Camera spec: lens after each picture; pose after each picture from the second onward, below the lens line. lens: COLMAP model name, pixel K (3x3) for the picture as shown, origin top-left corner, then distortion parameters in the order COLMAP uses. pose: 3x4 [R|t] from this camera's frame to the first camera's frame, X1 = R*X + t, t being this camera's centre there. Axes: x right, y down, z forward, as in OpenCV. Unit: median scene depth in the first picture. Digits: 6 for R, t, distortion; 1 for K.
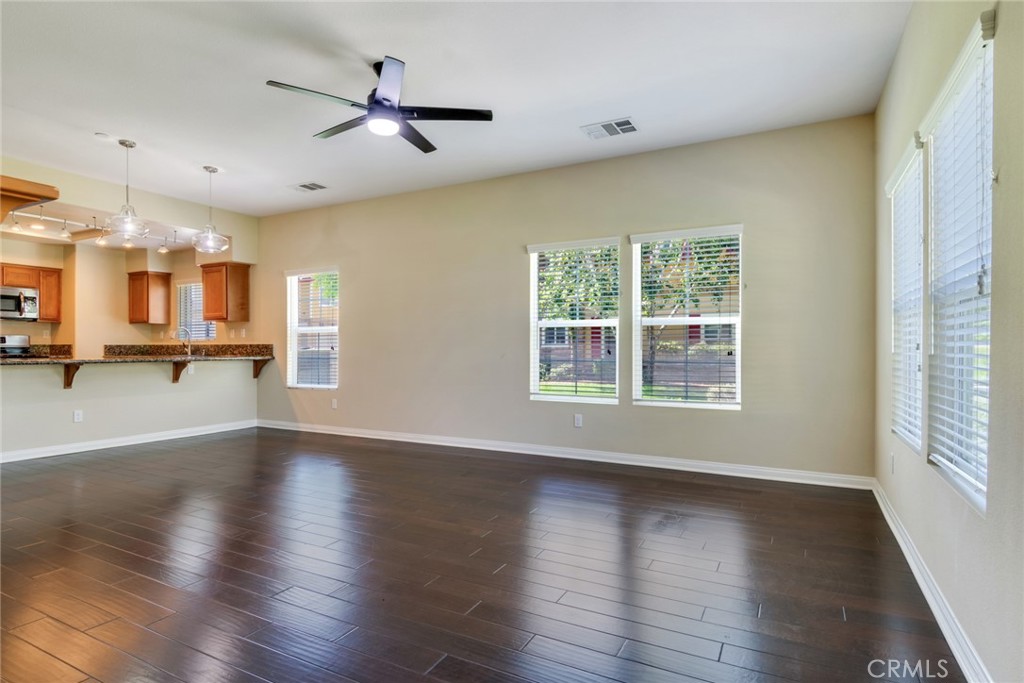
lens RADIAL K [[554.5, 0, 504.6], [0, 554.5, 348.9], [0, 0, 1]] dist [0.006533, -0.002125]
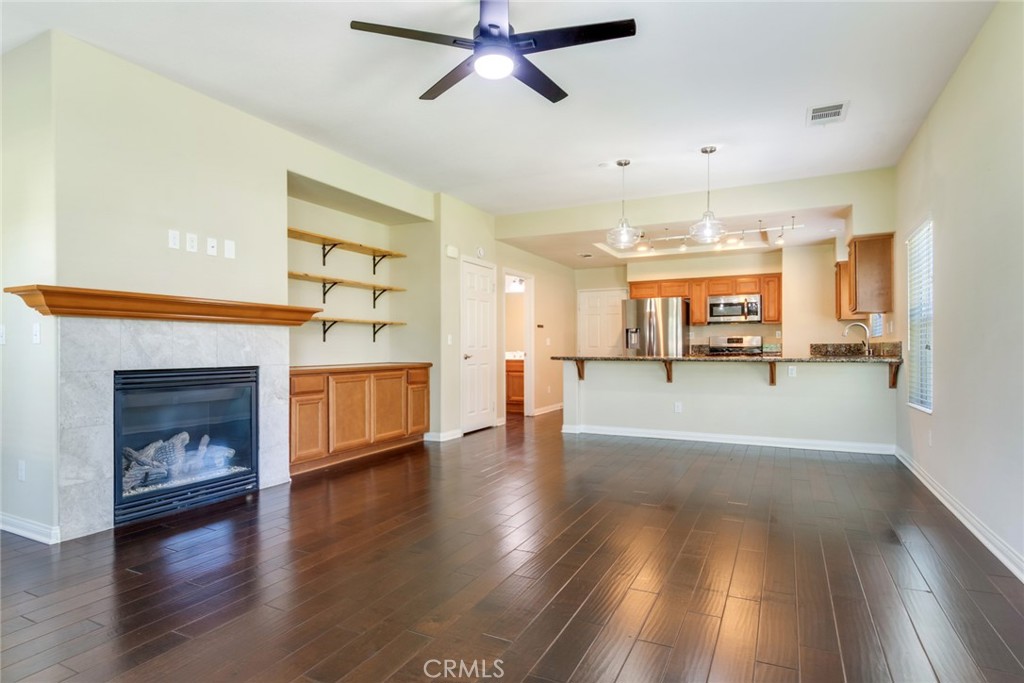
lens RADIAL K [[554.5, 0, 509.0], [0, 554.5, 343.7], [0, 0, 1]] dist [0.006533, -0.002125]
pose [[0.026903, -0.008453, -0.999602, 0.269781], [0.001433, 0.999964, -0.008418, -0.000068], [0.999637, -0.001206, 0.026914, 0.478770]]
